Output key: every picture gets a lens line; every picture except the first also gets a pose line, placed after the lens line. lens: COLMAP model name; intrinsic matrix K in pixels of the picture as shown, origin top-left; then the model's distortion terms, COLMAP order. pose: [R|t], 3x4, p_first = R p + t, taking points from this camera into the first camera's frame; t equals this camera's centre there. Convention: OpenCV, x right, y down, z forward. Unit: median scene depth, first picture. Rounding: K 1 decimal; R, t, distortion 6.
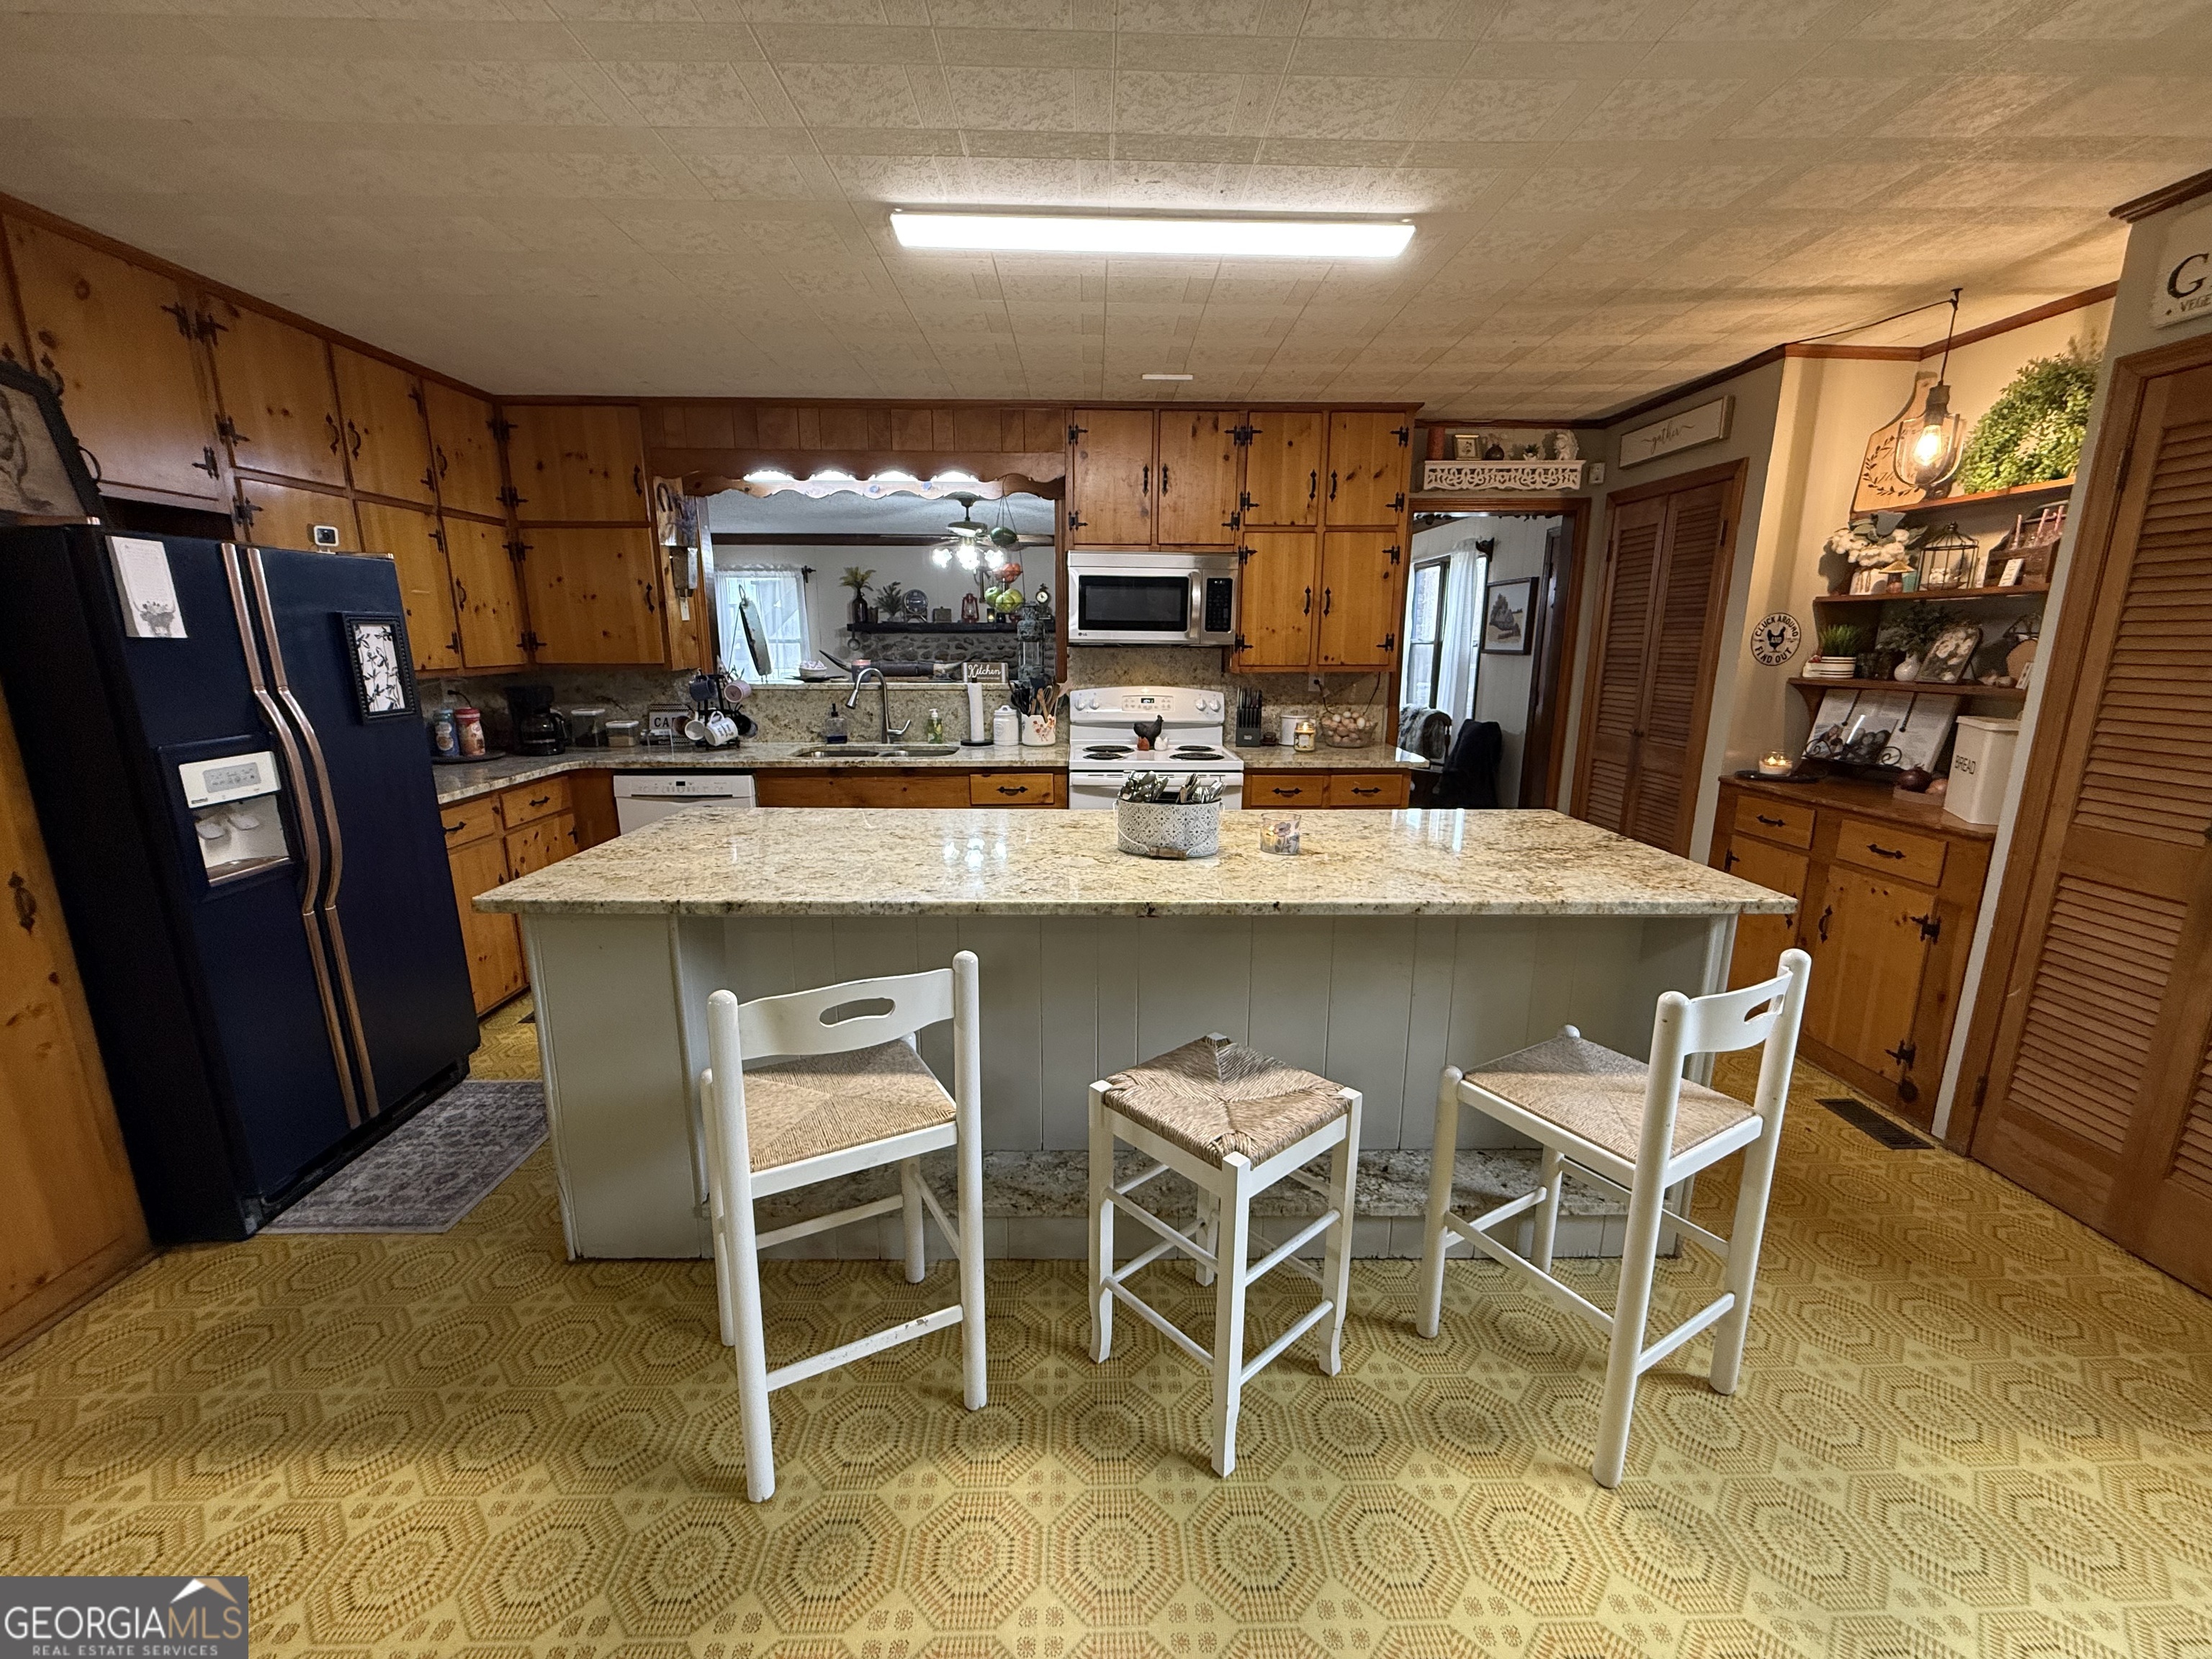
lens RADIAL K [[879.6, 0, 1103.0], [0, 879.6, 829.6], [0, 0, 1]] dist [-0.000263, 0.000102]
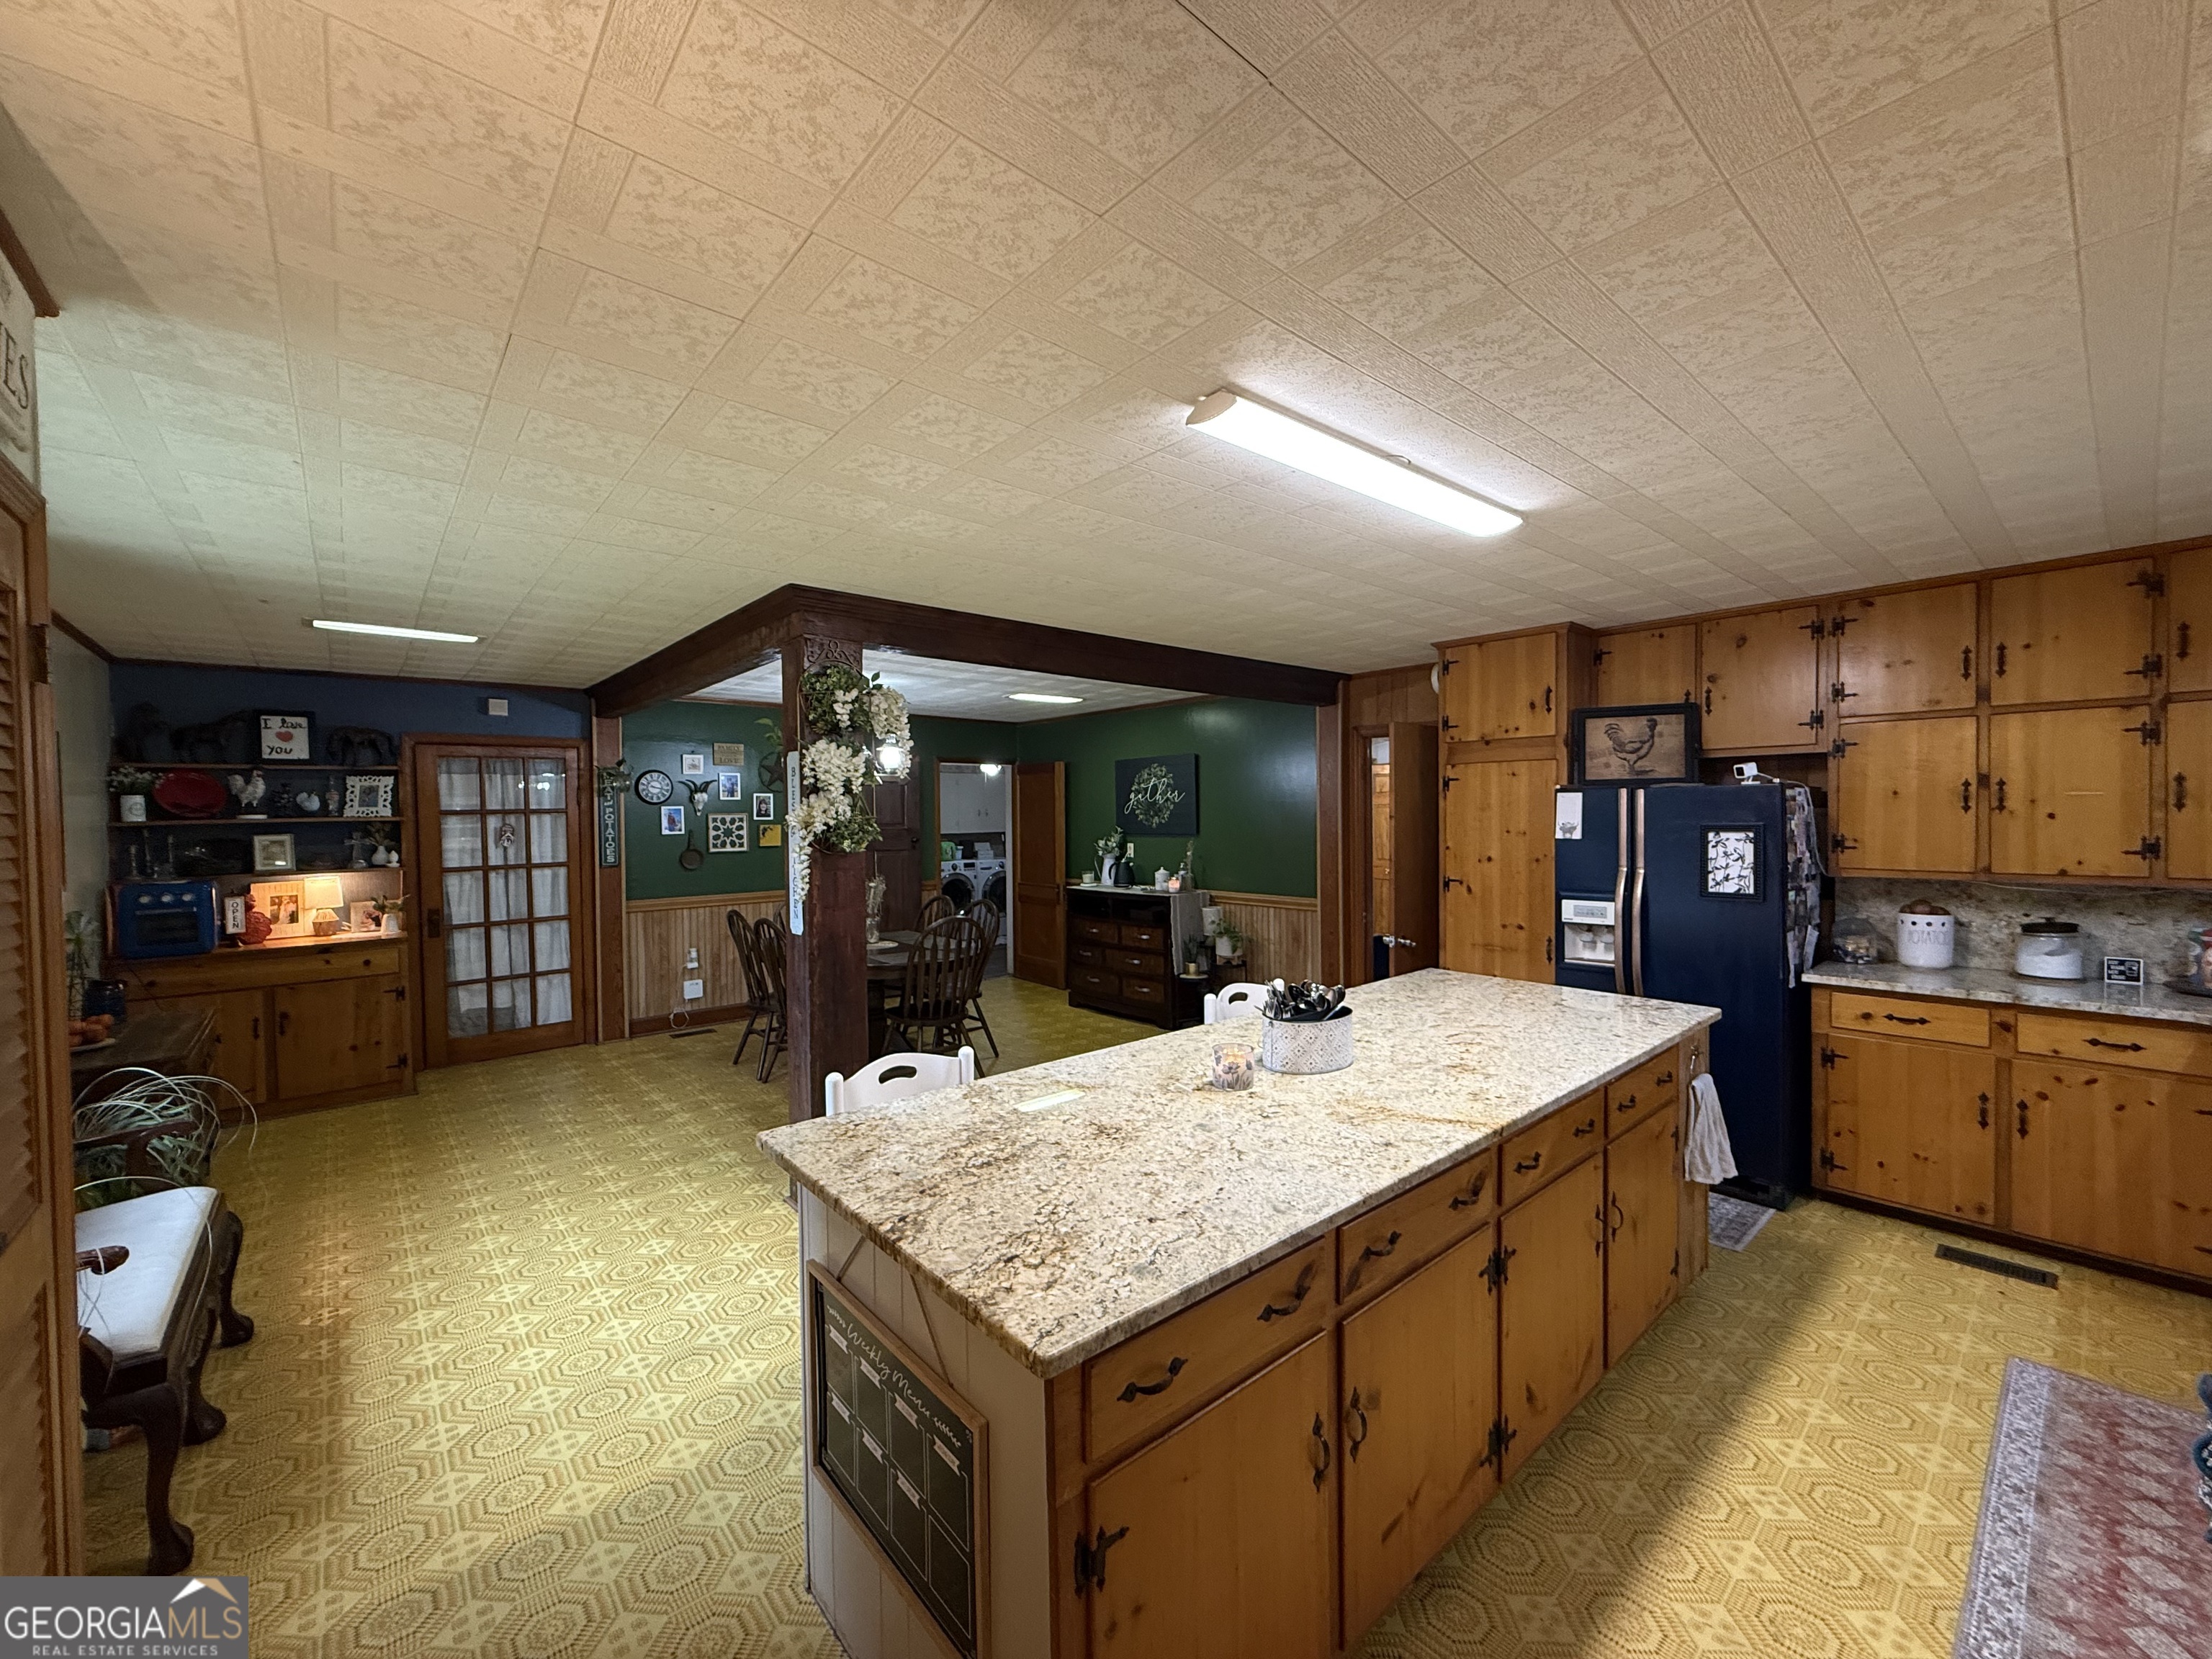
lens RADIAL K [[879.6, 0, 1103.3], [0, 879.6, 832.4], [0, 0, 1]] dist [-0.000263, 0.000102]
pose [[-0.770296, 0.021793, -0.637315, 0.827480], [-0.126431, 0.974357, 0.186129, -0.366154], [0.625028, 0.223951, -0.747787, 1.421506]]
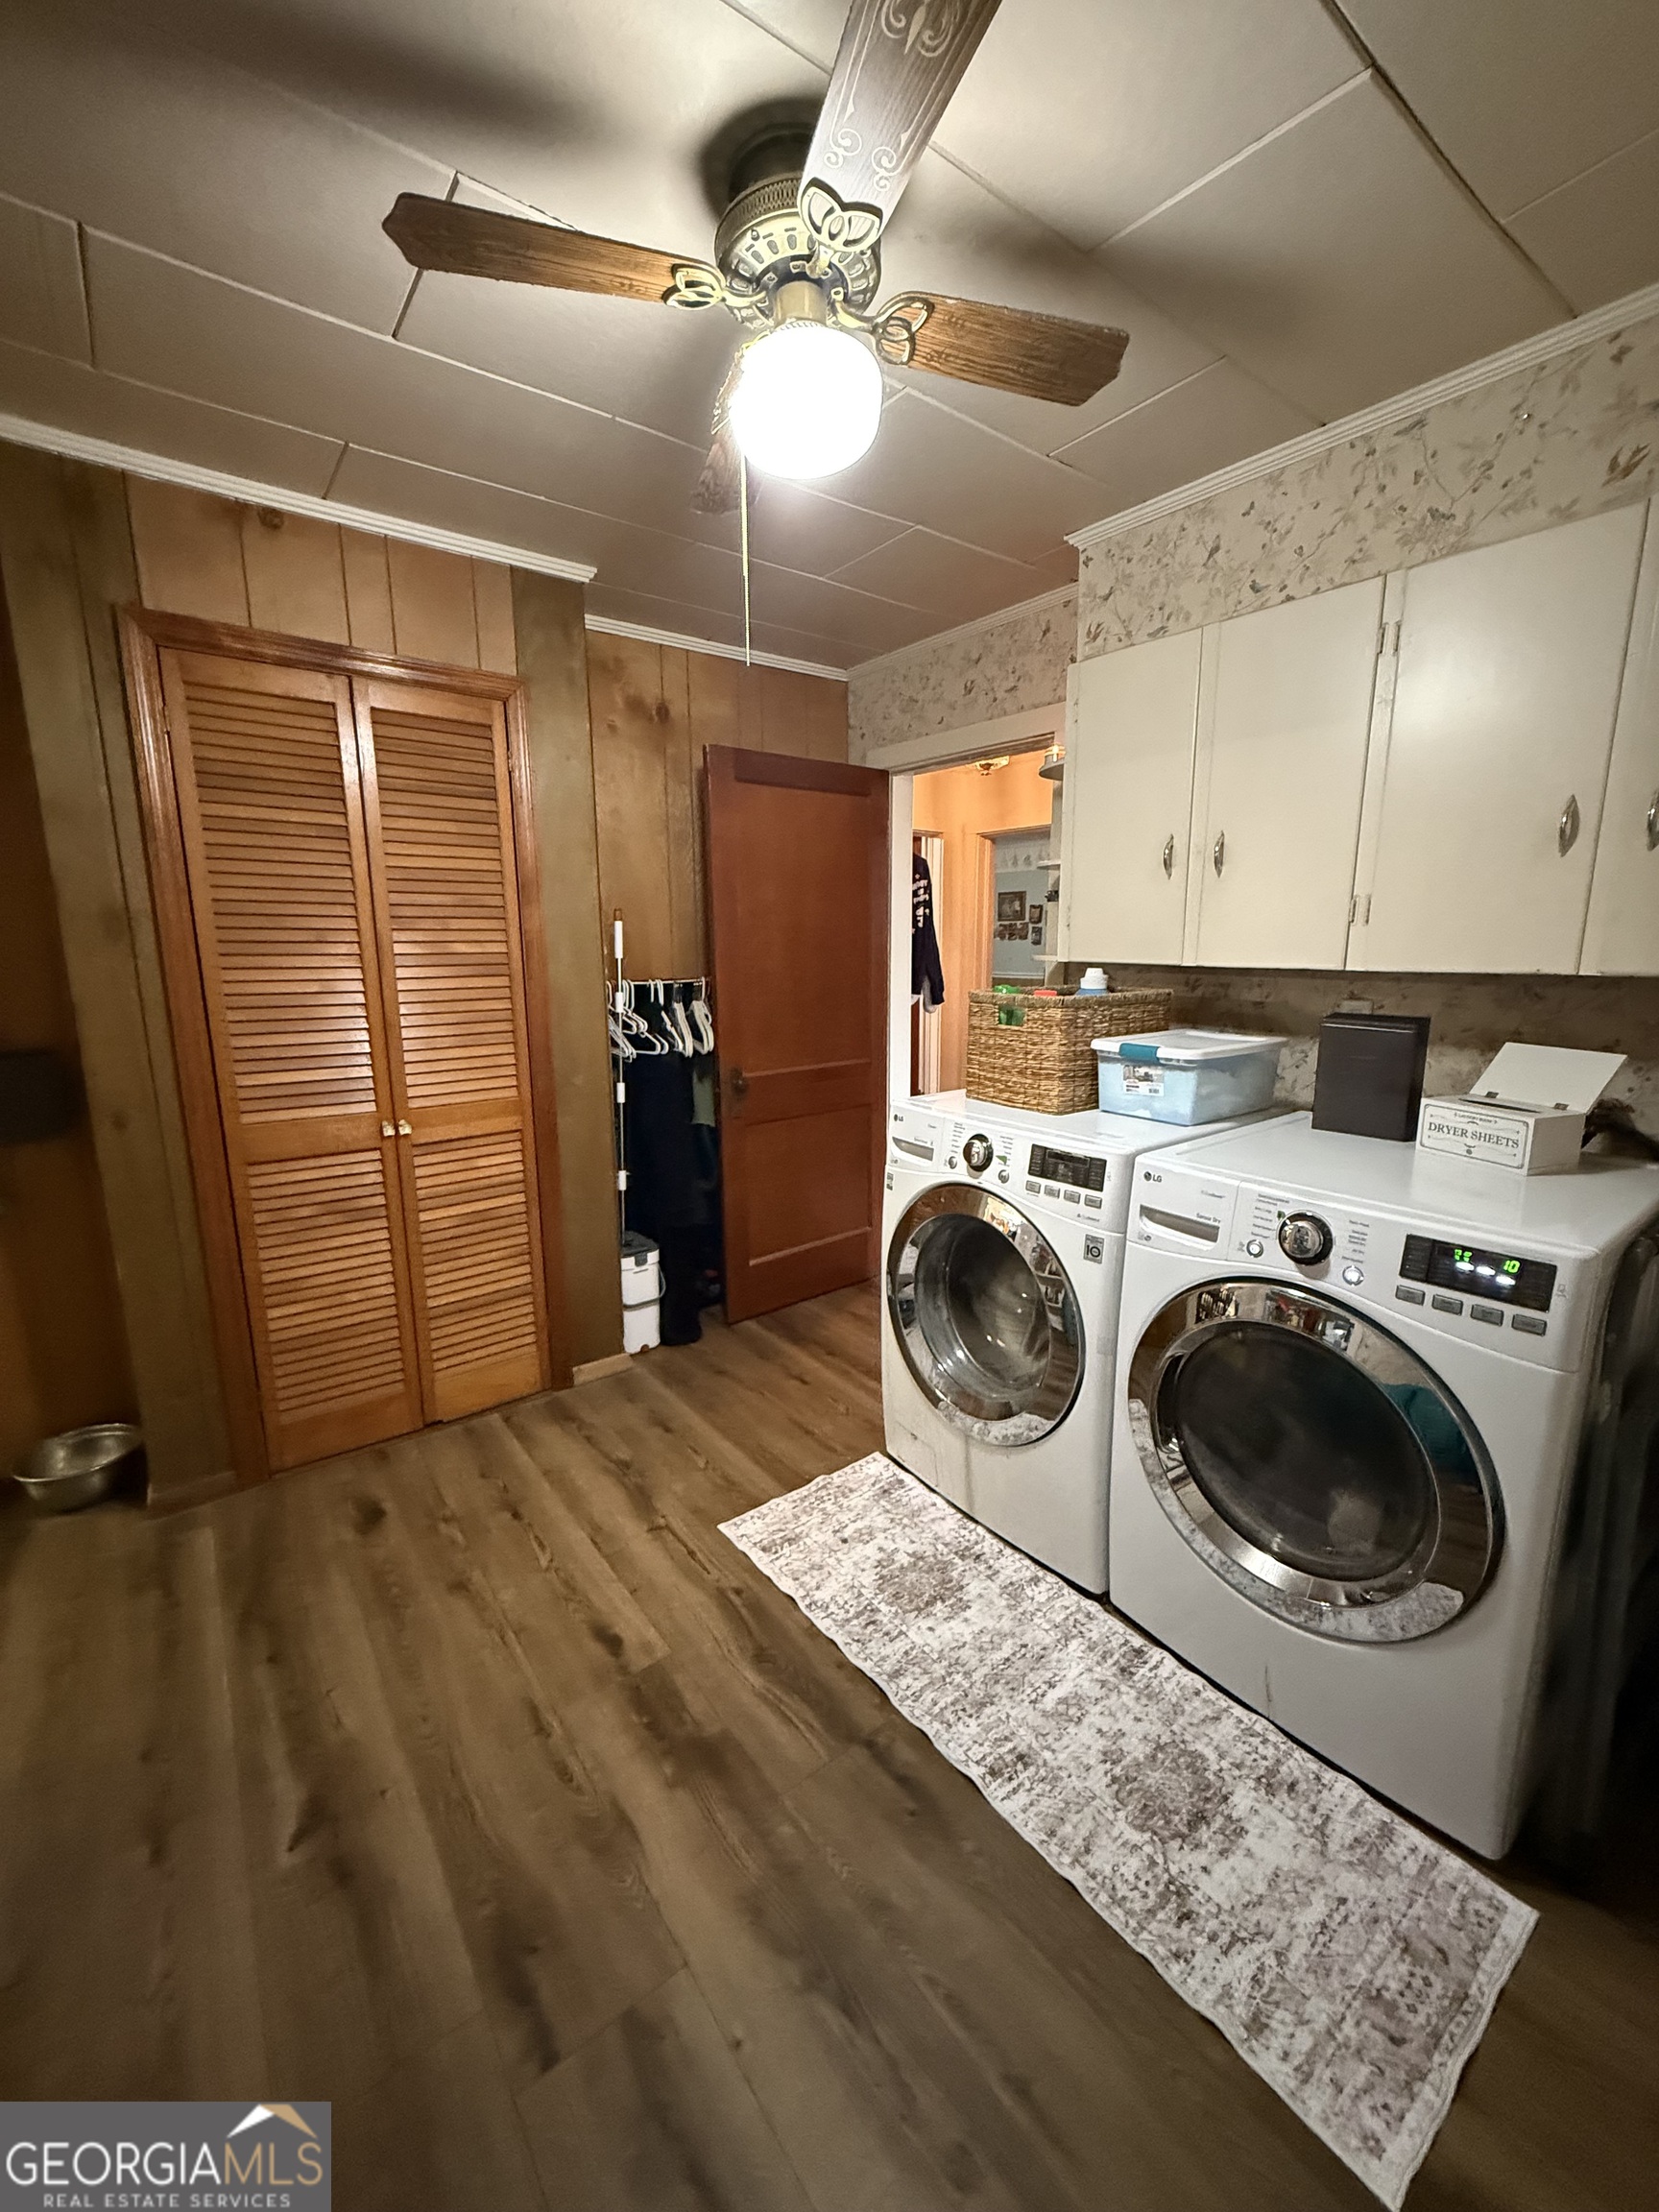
lens RADIAL K [[879.6, 0, 829.1], [0, 879.6, 1101.2], [0, 0, 1]] dist [-0.000263, 0.000102]
pose [[-0.589145, -0.140257, 0.795762, -1.881486], [0.179668, 0.937427, 0.298244, 0.392090], [-0.787799, 0.318681, -0.527081, -1.708417]]
